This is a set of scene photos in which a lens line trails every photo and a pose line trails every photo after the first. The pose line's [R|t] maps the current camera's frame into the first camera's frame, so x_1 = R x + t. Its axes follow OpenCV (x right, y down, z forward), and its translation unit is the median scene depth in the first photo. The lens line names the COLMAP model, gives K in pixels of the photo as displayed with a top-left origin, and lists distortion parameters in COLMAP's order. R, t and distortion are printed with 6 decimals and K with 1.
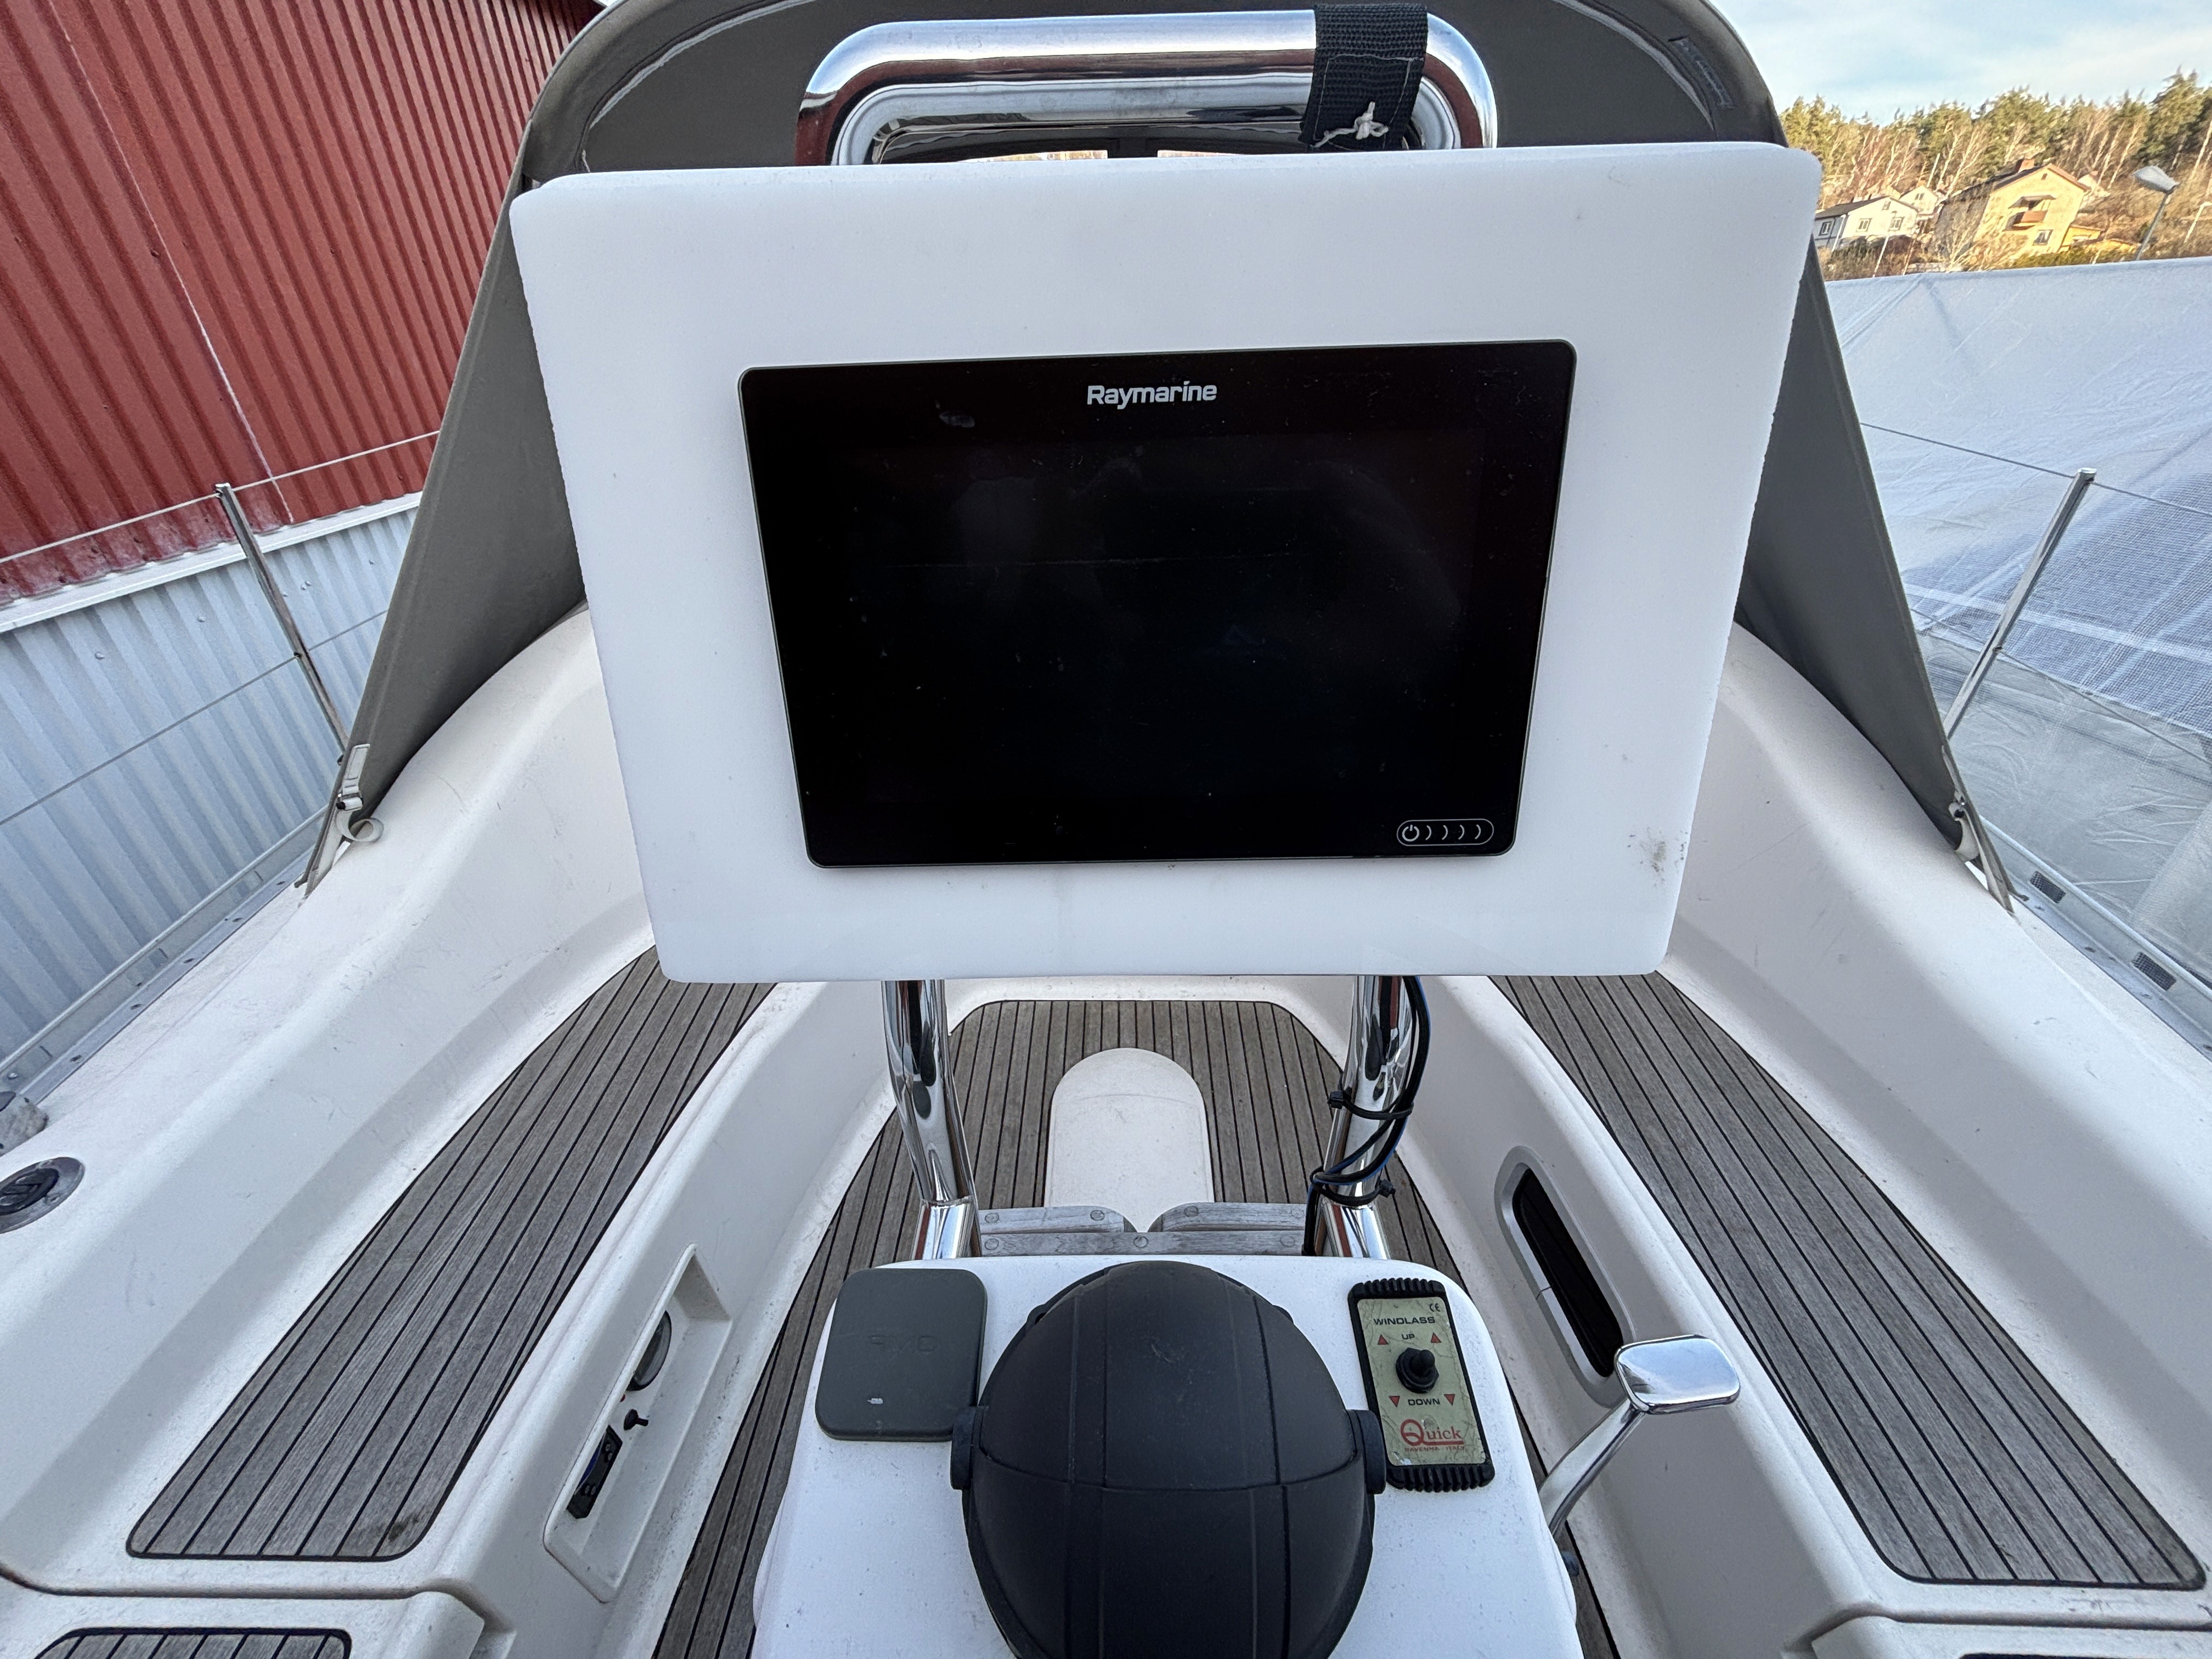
lens RADIAL K [[883.2, 0, 1106.0], [0, 883.2, 829.5], [0, 0, 1]] dist [0.014673, 0.000198]
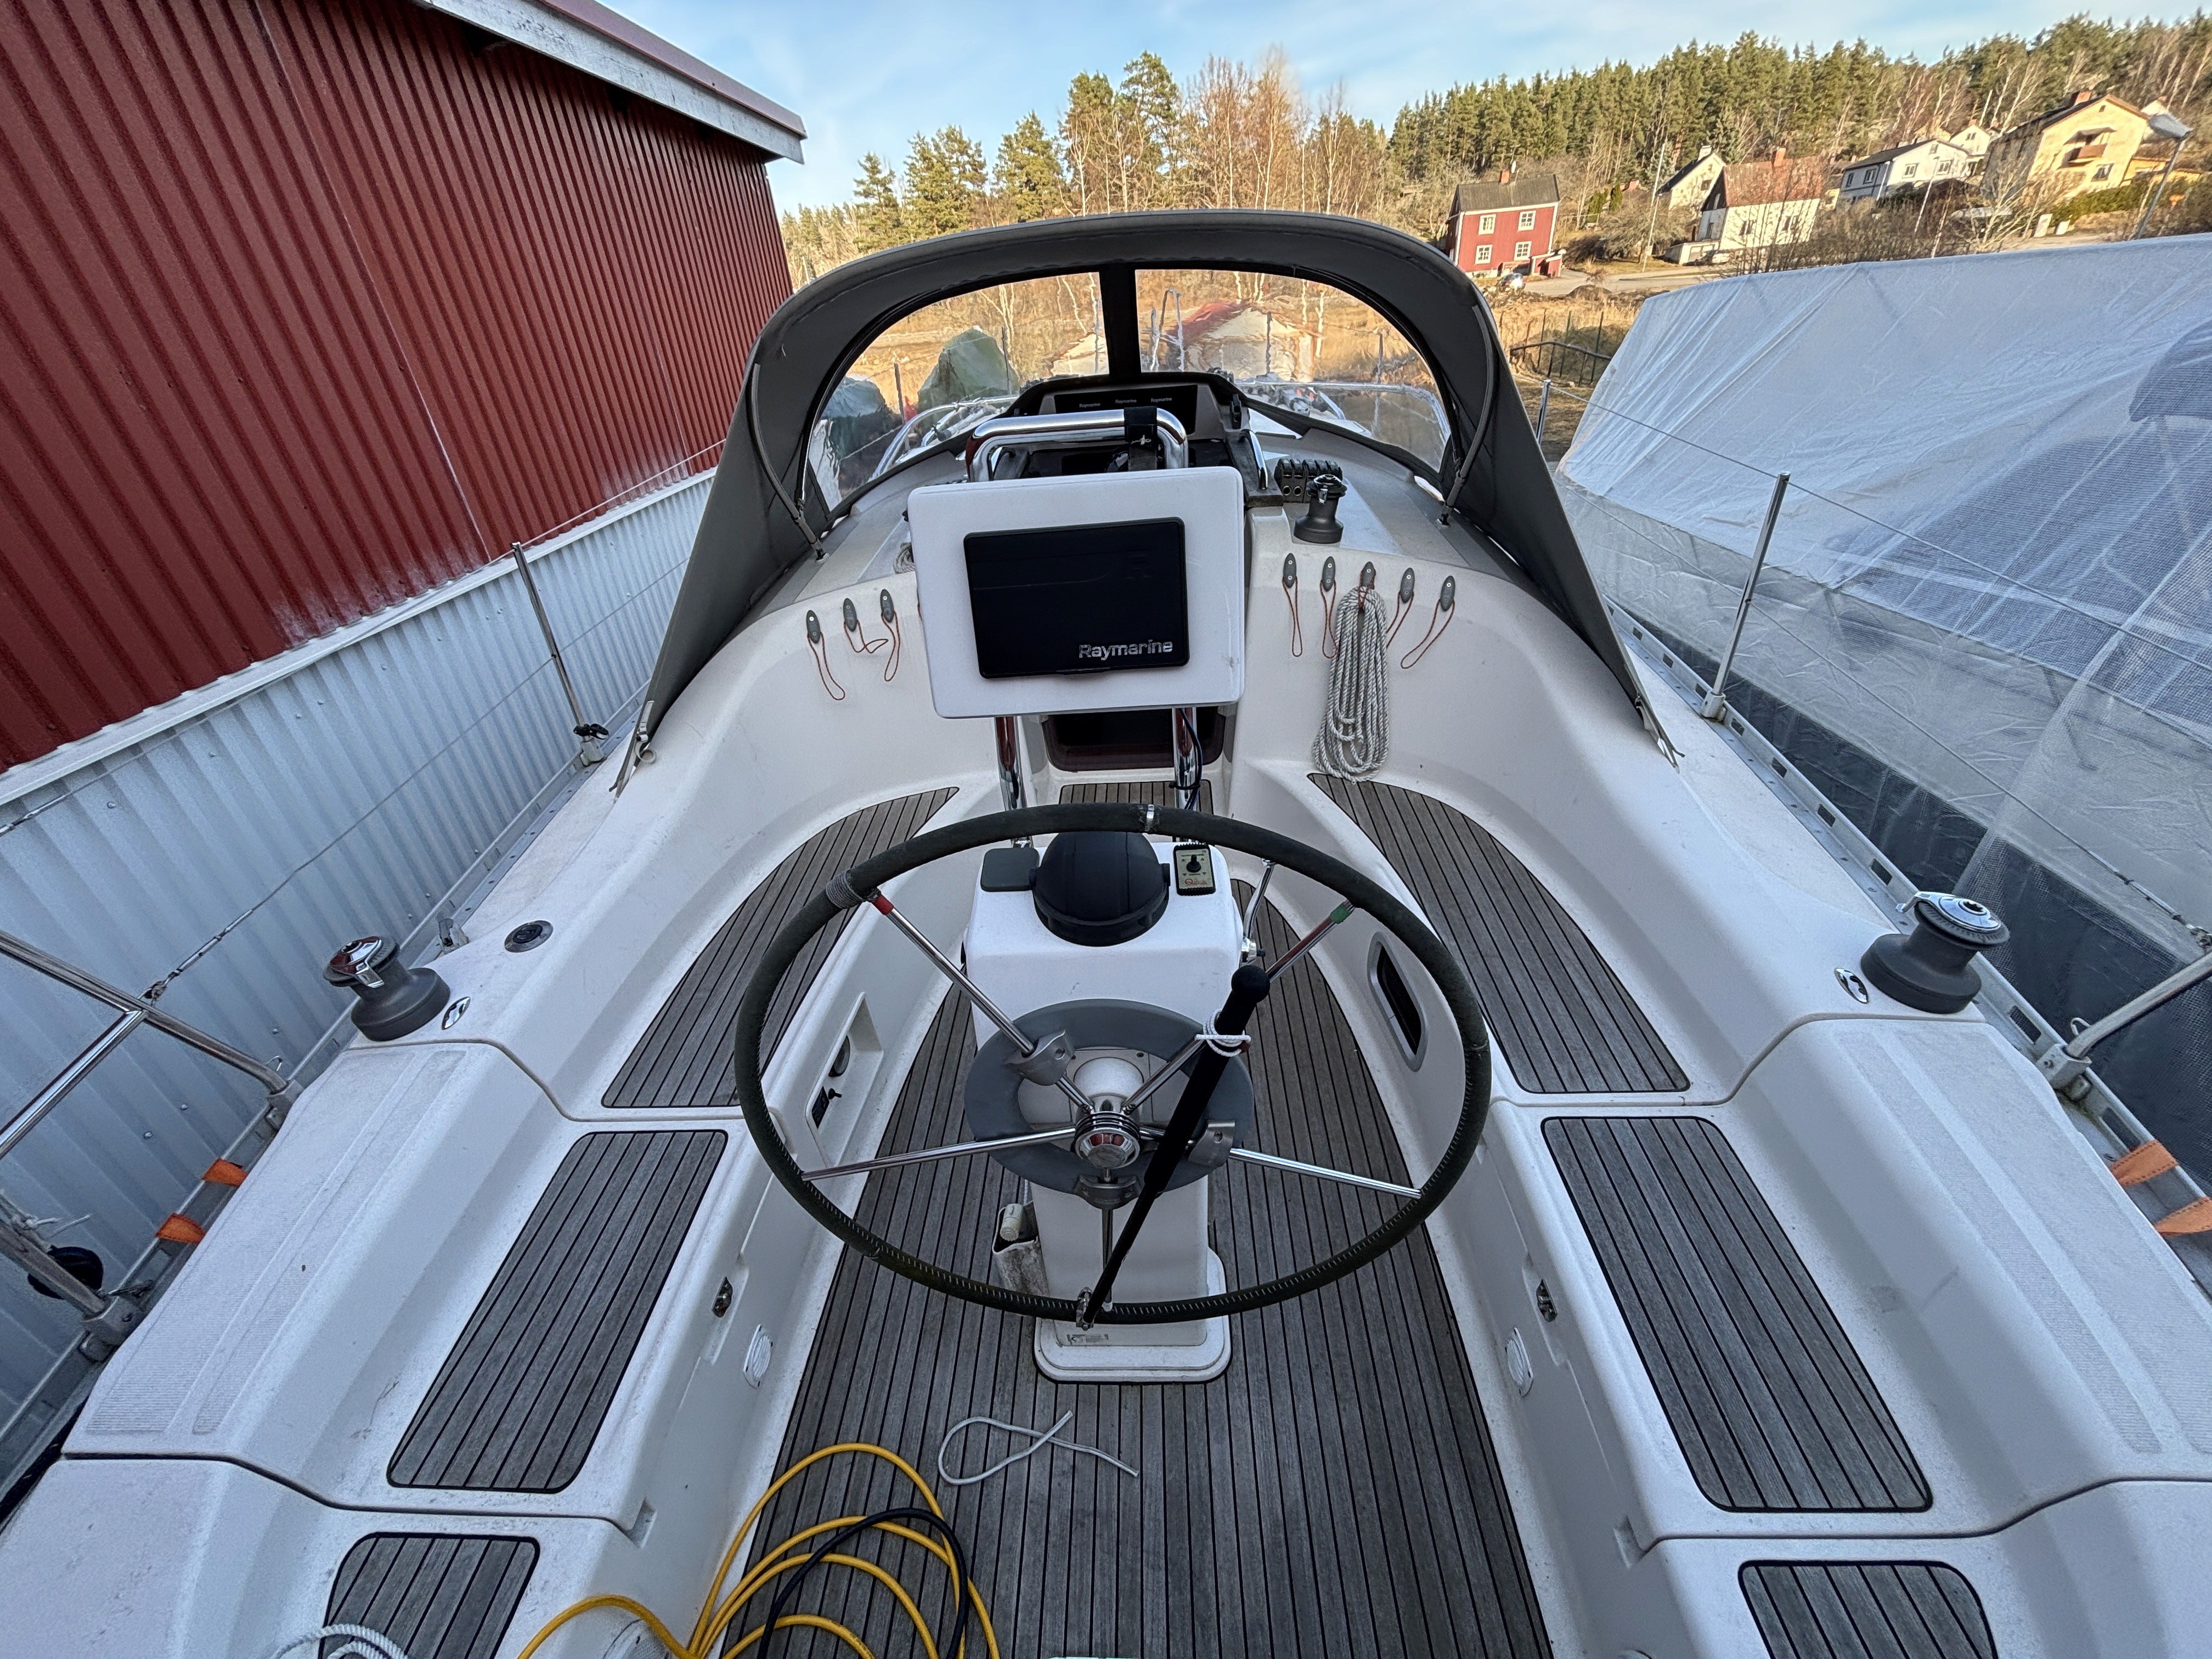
lens RADIAL K [[877.9, 0, 1112.1], [0, 877.9, 820.8], [0, 0, 1]] dist [0.018304, -0.000098]
pose [[0.998702, -0.034852, -0.037144, 0.060590], [0.034735, 0.999389, -0.003803, 0.140897], [0.037254, 0.002508, 0.999303, -0.520027]]
